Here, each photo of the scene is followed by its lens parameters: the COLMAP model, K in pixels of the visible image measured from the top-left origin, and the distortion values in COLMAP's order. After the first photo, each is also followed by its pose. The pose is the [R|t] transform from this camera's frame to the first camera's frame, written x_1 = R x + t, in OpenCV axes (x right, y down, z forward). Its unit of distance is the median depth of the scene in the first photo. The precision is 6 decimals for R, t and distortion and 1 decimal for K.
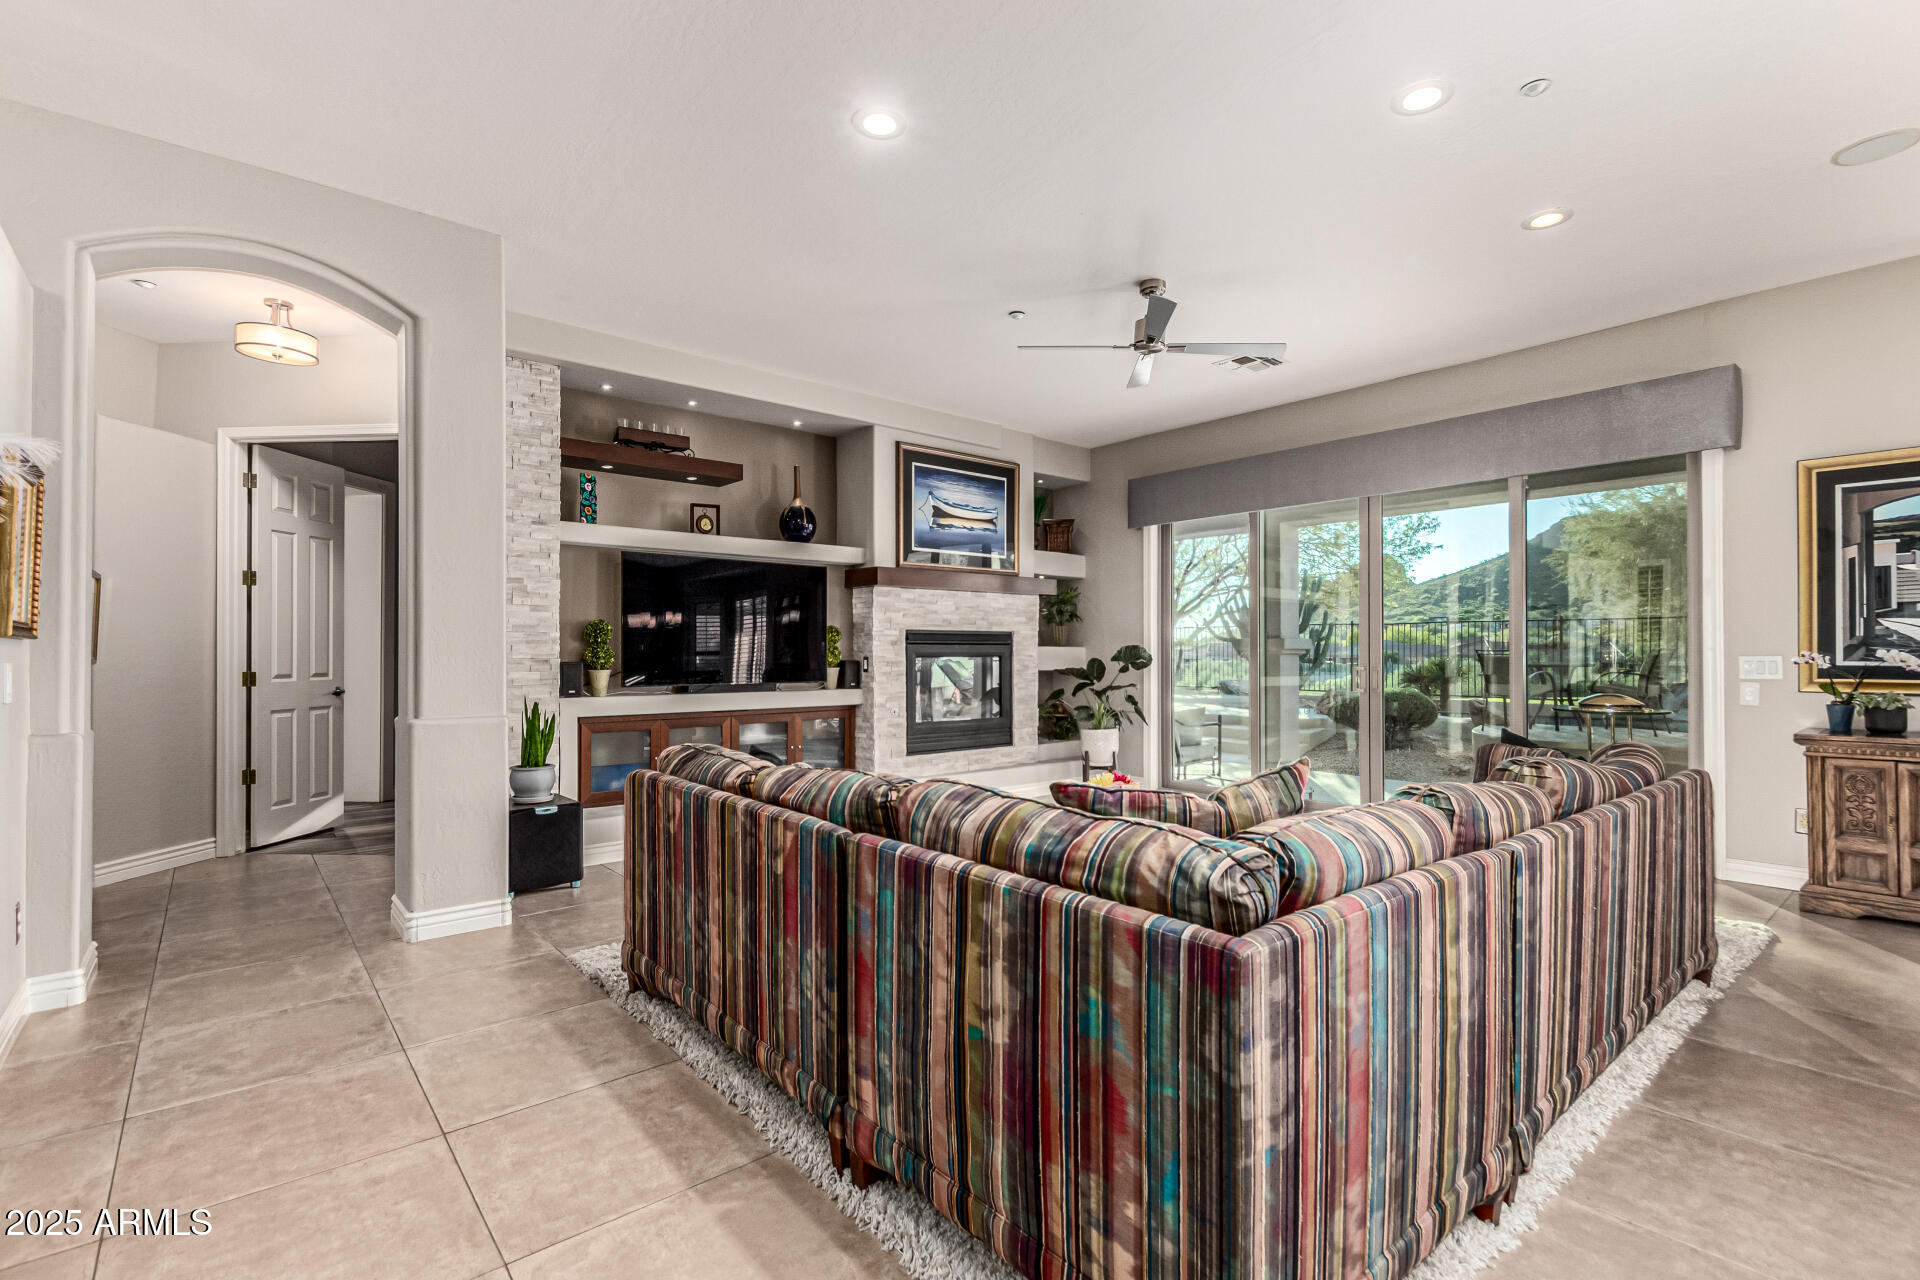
lens RADIAL K [[889.3, 0, 960.0], [0, 889.3, 640.0], [0, 0, 1]] dist [0.001528, 0.000565]
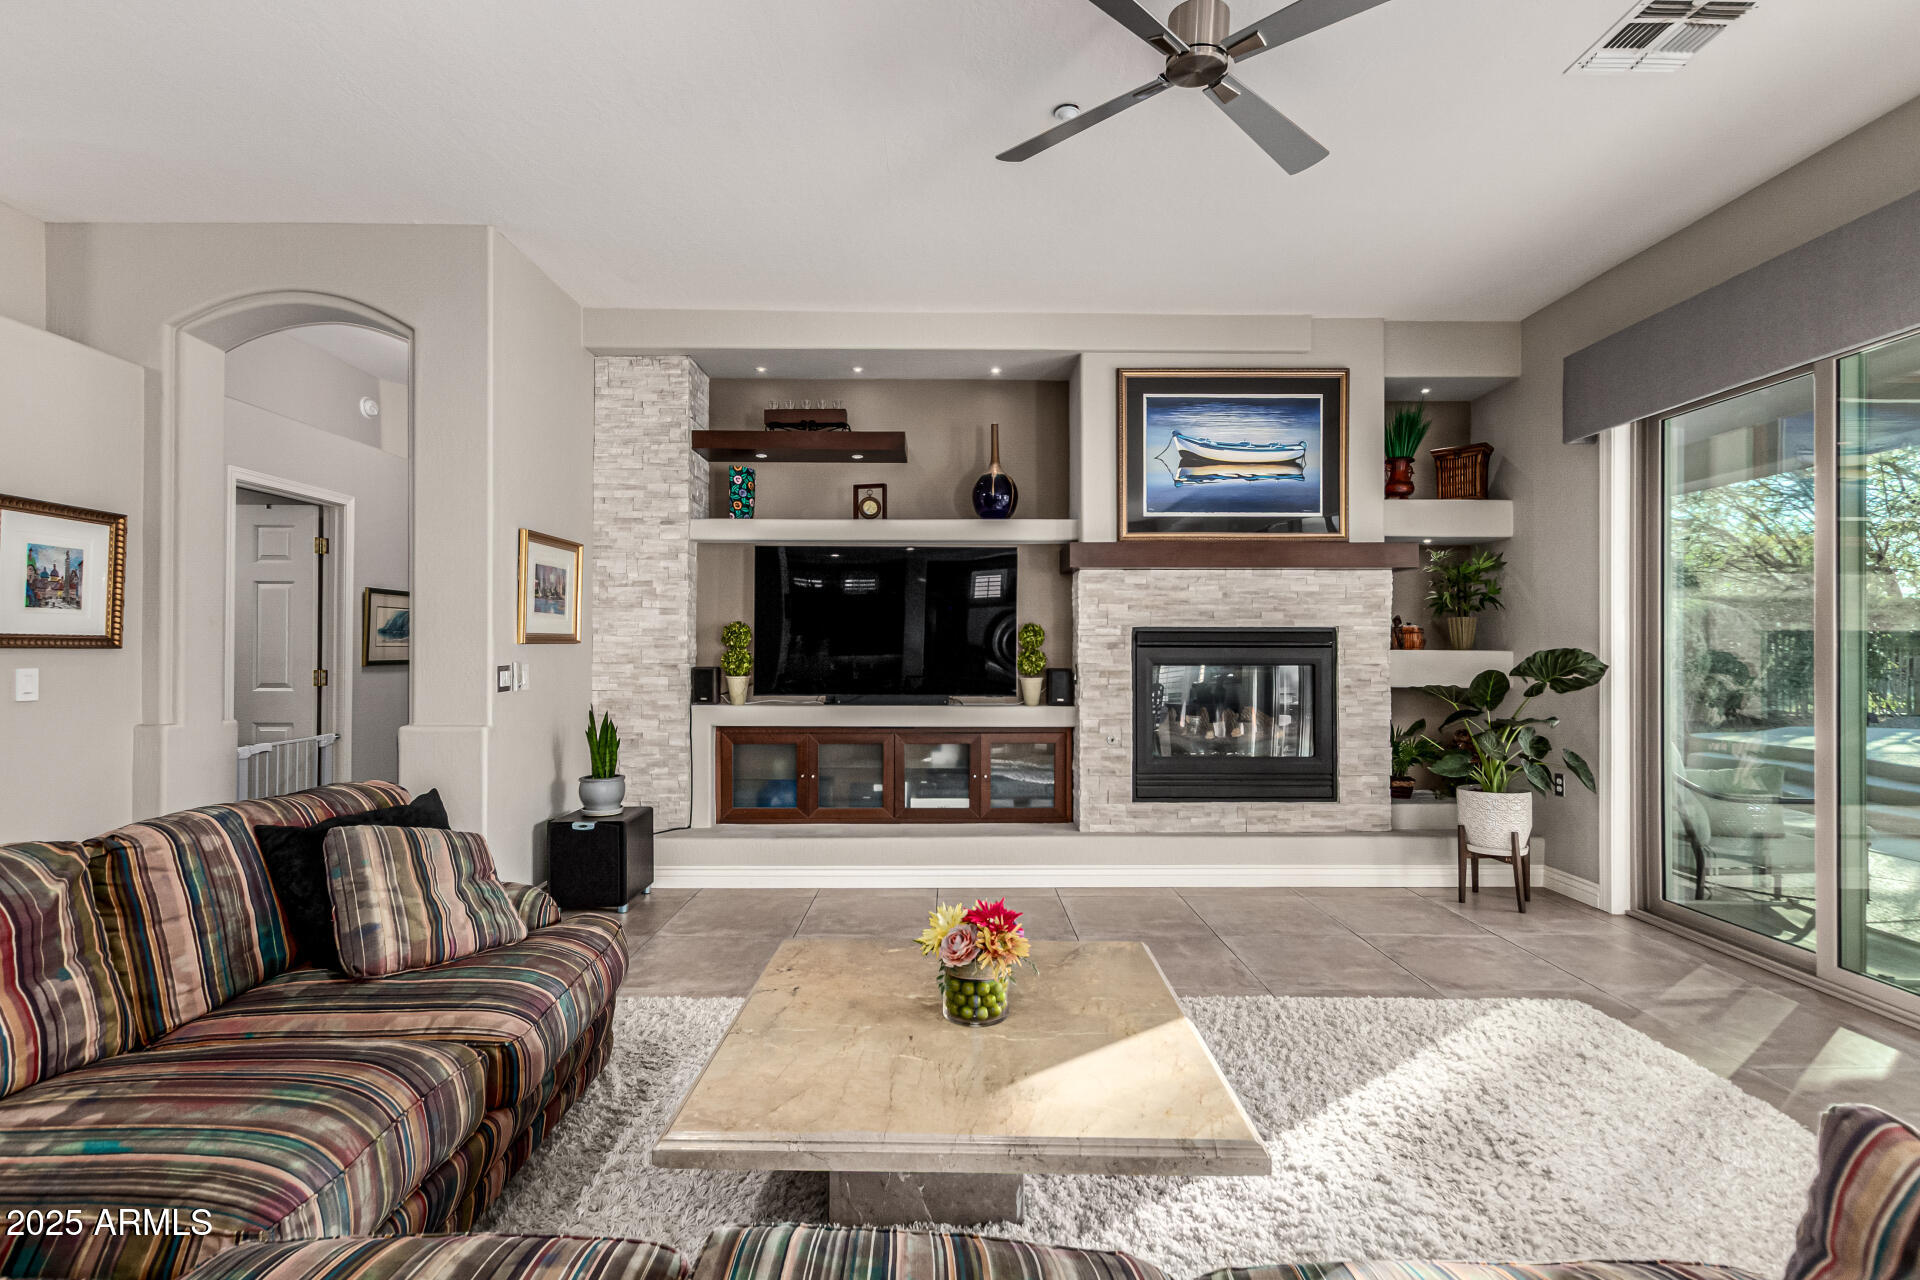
lens RADIAL K [[889.3, 0, 960.0], [0, 889.3, 640.0], [0, 0, 1]] dist [0.001528, 0.000565]
pose [[0.764748, -0.002632, -0.644324, 0.300265], [0.005807, 0.999979, 0.002808, -0.004080], [0.644303, -0.005889, 0.764748, 0.359347]]
